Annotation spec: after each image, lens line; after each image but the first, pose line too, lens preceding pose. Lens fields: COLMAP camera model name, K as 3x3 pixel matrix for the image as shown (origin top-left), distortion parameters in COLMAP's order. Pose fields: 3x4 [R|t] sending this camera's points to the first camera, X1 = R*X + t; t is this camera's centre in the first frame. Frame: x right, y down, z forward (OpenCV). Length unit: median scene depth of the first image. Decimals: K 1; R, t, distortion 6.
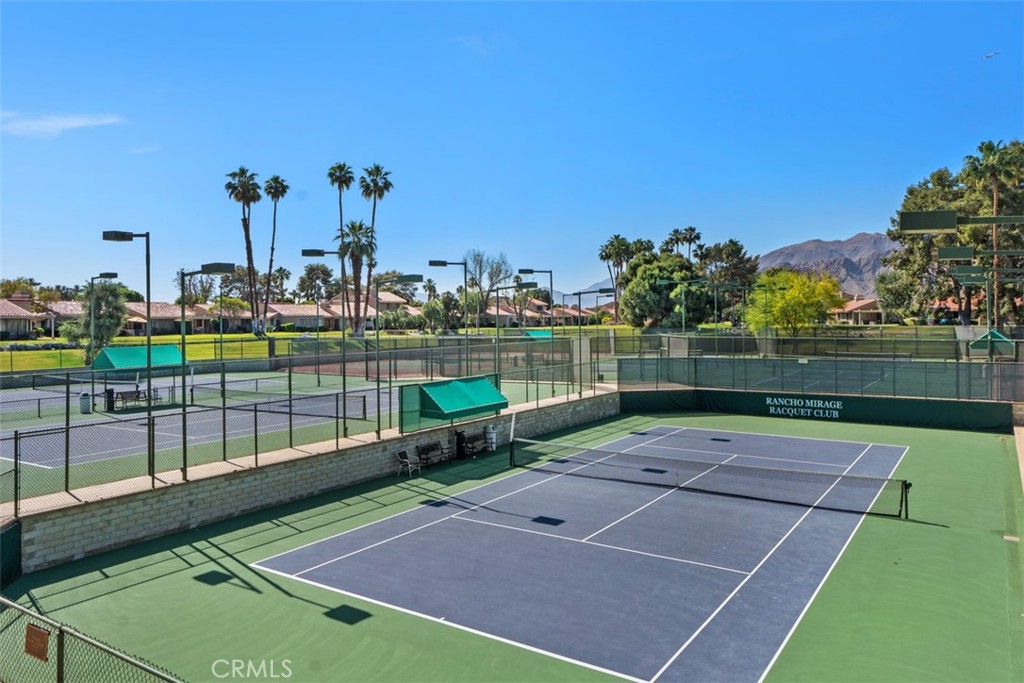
lens RADIAL K [[731.5, 0, 510.2], [0, 731.5, 308.8], [0, 0, 1]] dist [-0.001686, 0.000497]
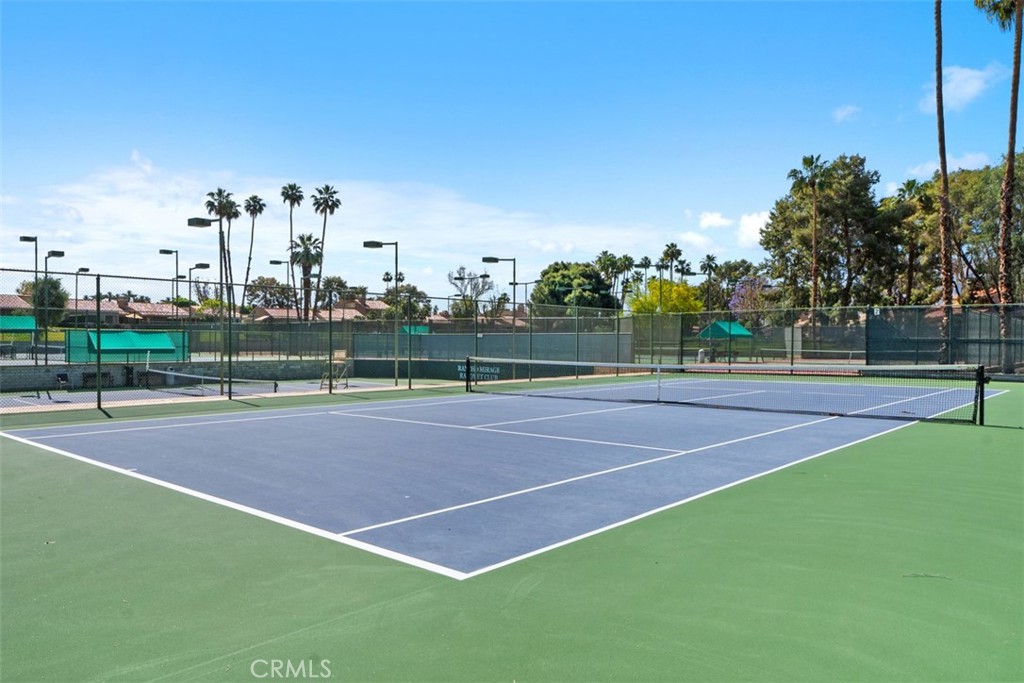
lens RADIAL K [[722.0, 0, 519.6], [0, 722.0, 354.1], [0, 0, 1]] dist [-0.009703, 0.007448]
pose [[0.990786, 0.021535, -0.133716, 0.287866], [-0.017395, 0.999335, 0.032056, 0.028542], [0.134317, -0.029434, 0.990501, -0.092140]]
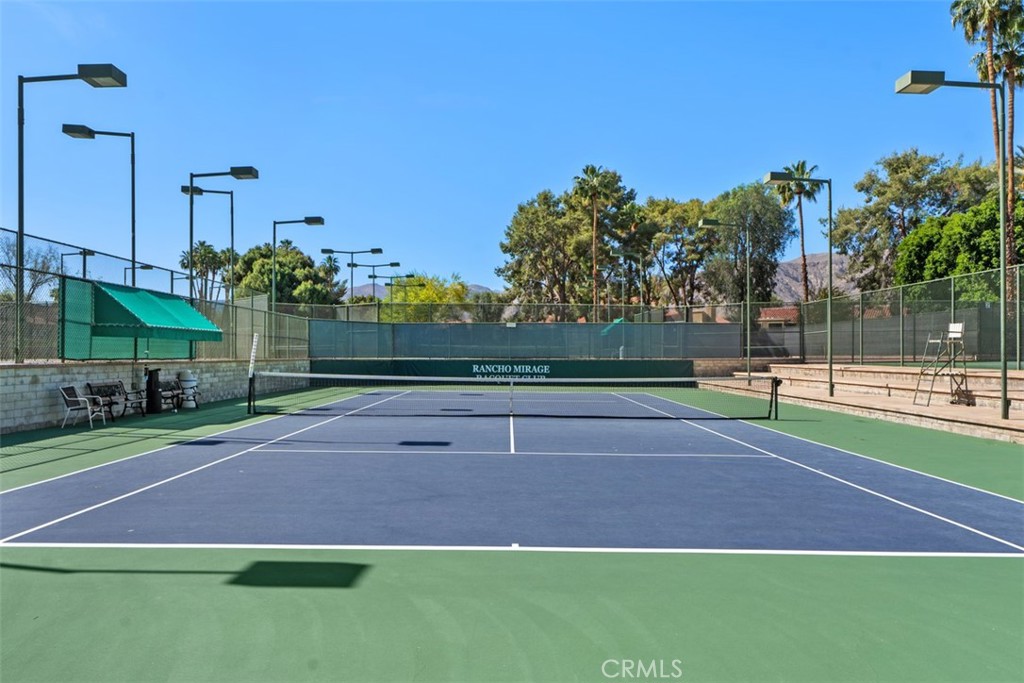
lens RADIAL K [[722.0, 0, 519.6], [0, 722.0, 354.1], [0, 0, 1]] dist [-0.009703, 0.007448]
pose [[0.823294, 0.013190, 0.567463, -0.053370], [-0.016718, 0.999860, 0.001014, 0.049391], [-0.567370, -0.010322, 0.823399, 0.104473]]
